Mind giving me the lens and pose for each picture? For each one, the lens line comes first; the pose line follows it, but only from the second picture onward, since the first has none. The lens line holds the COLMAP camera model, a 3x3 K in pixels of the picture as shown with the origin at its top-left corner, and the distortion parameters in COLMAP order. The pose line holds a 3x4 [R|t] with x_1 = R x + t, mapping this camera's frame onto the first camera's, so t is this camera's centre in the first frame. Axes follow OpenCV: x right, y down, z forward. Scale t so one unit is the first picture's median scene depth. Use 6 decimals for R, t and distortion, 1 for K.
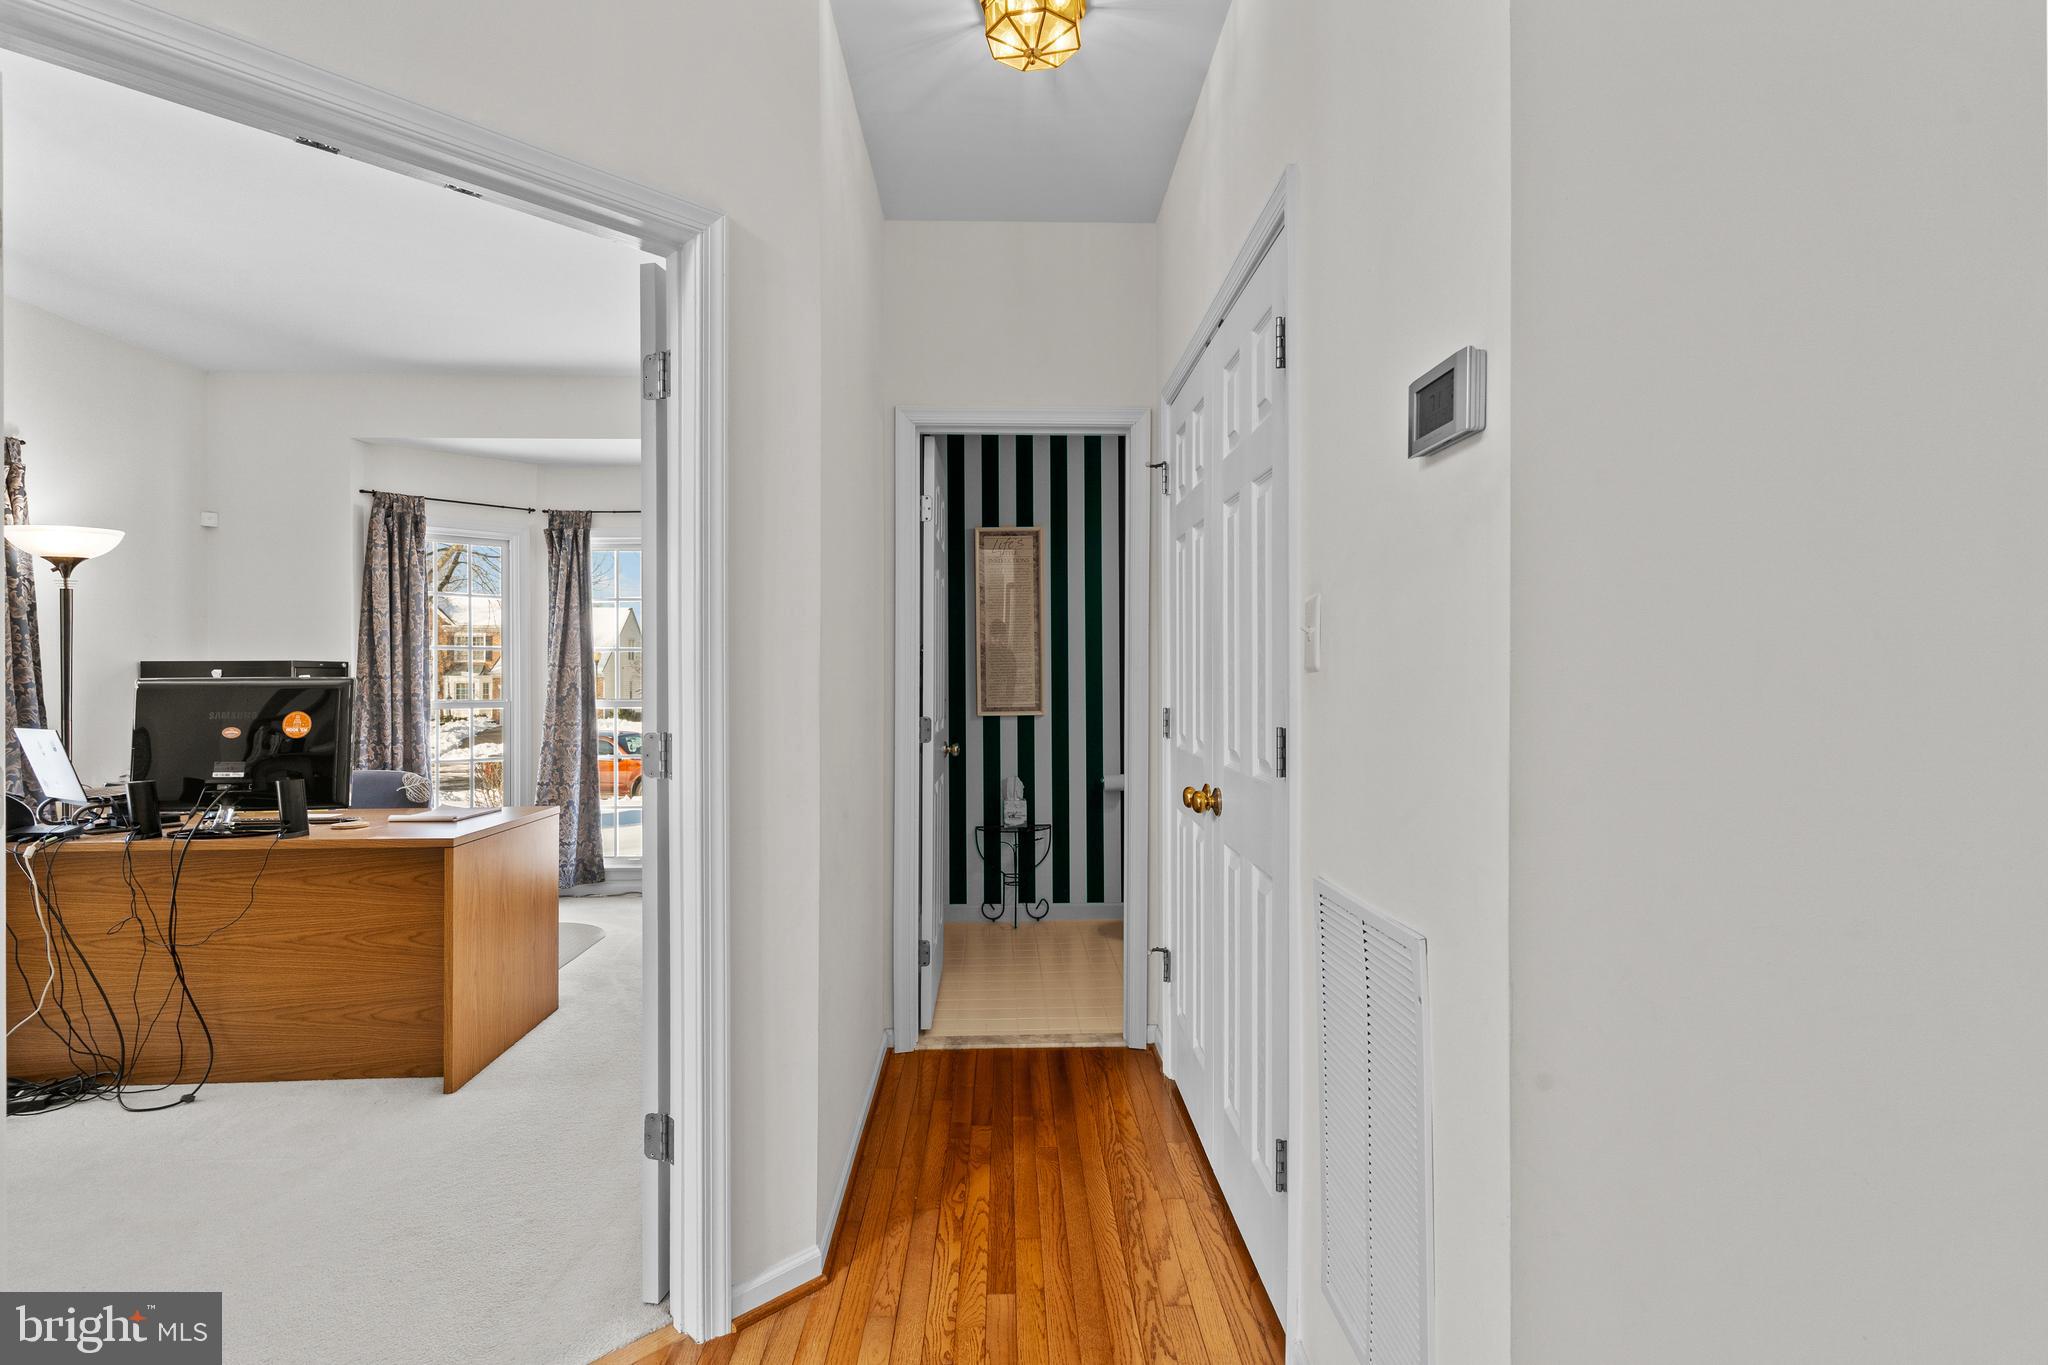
lens RADIAL K [[1011.9, 0, 1056.0], [0, 1011.9, 680.0], [0, 0, 1]] dist [0.002032, -0.000427]
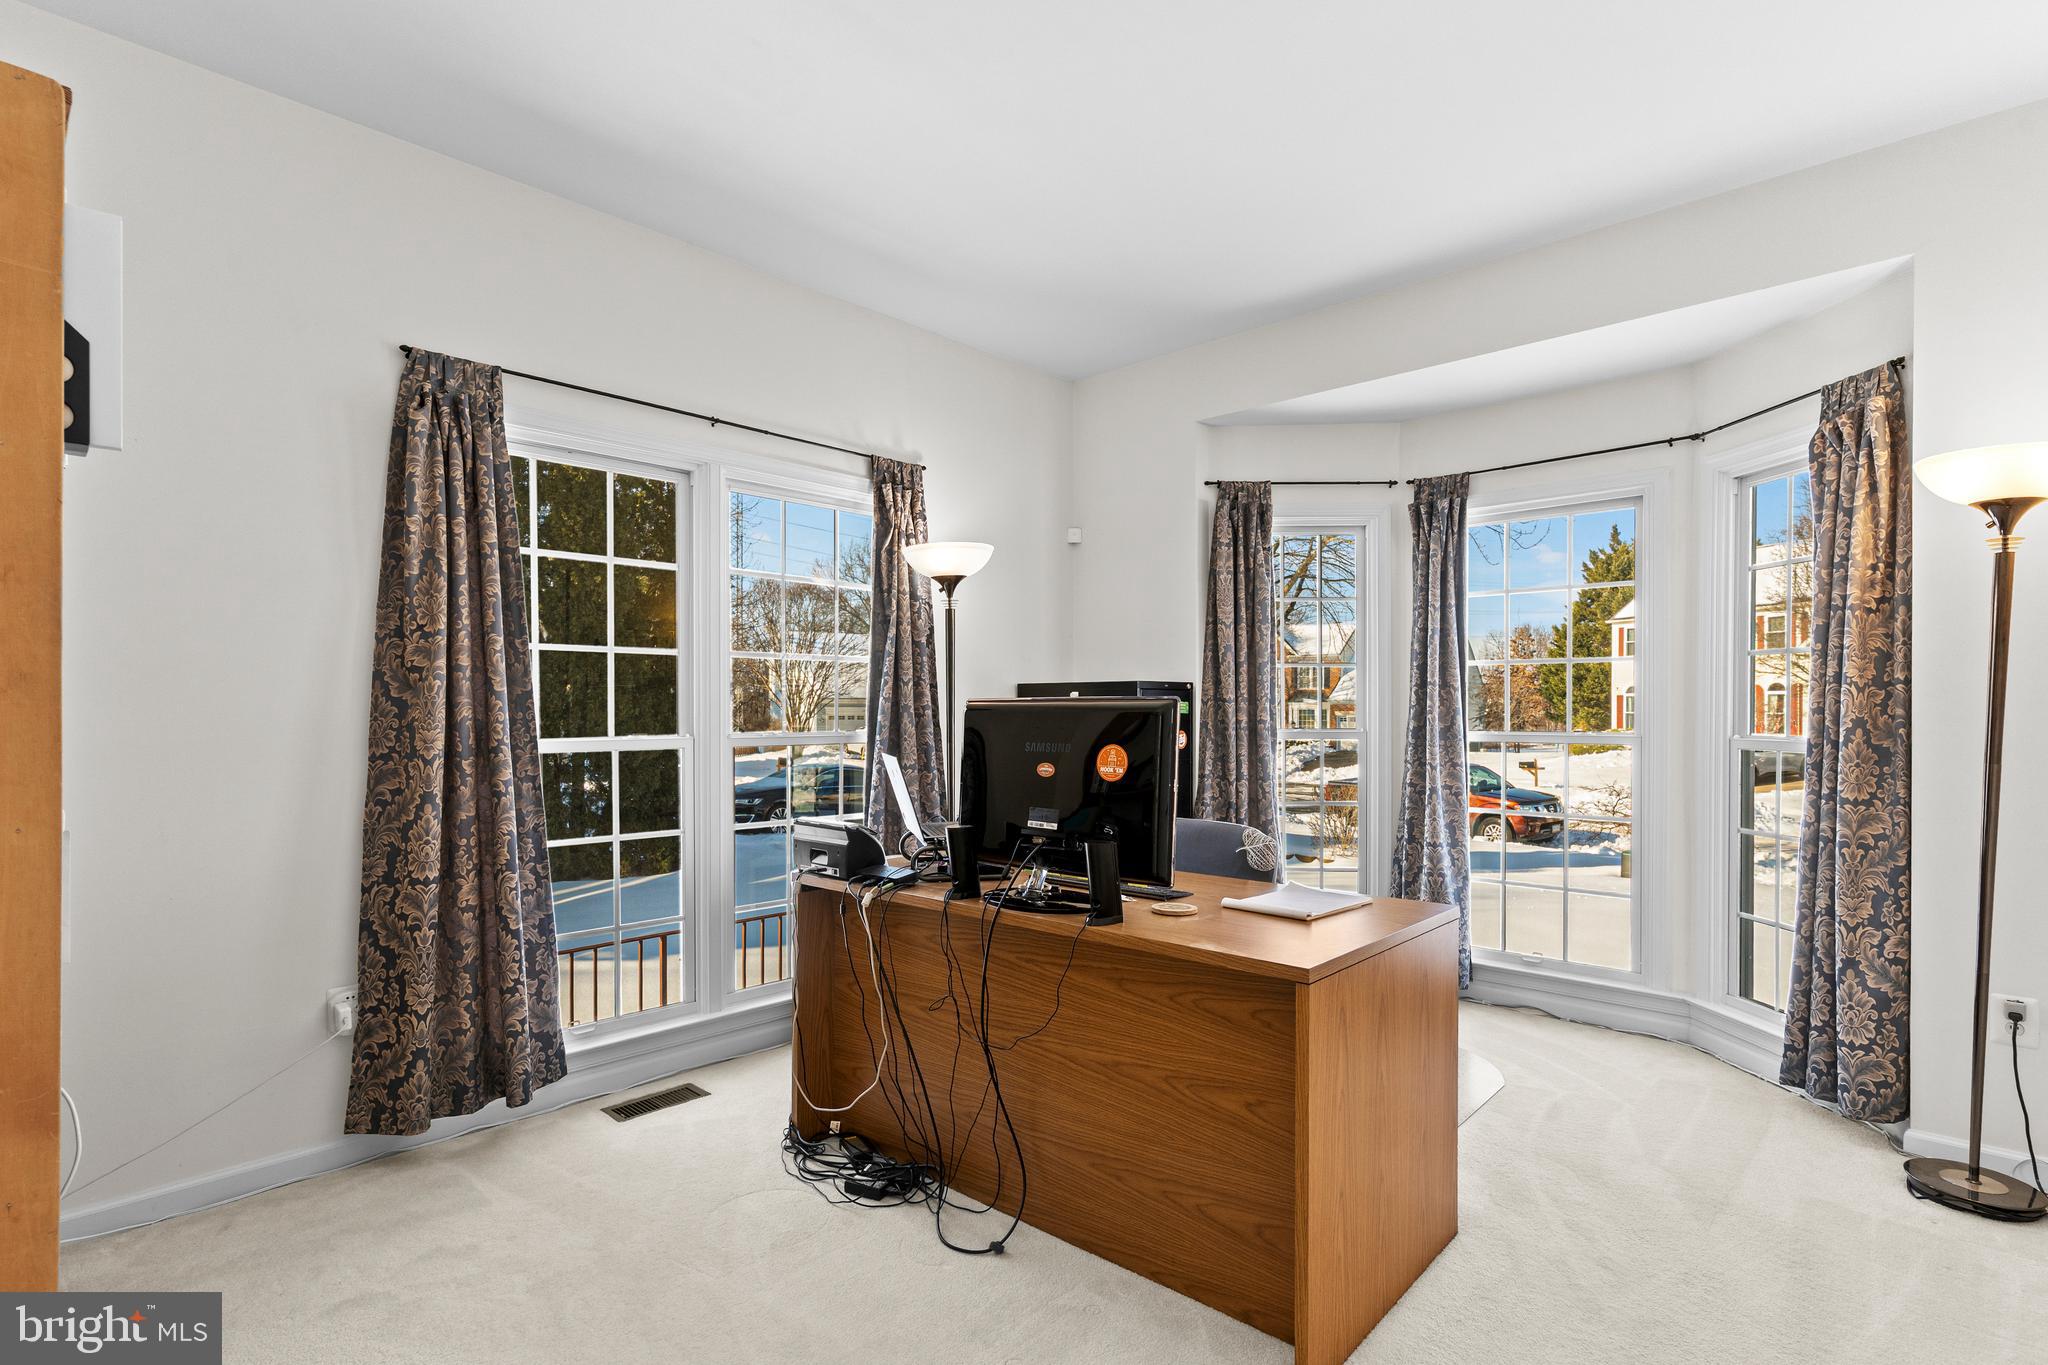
lens RADIAL K [[987.7, 0, 1020.7], [0, 987.7, 694.0], [0, 0, 1]] dist [0.001293, -0.000844]
pose [[0.690835, -0.005689, -0.722990, -0.190231], [-0.004539, 0.999915, -0.012205, 0.002838], [0.722998, 0.011714, 0.690751, 0.309631]]
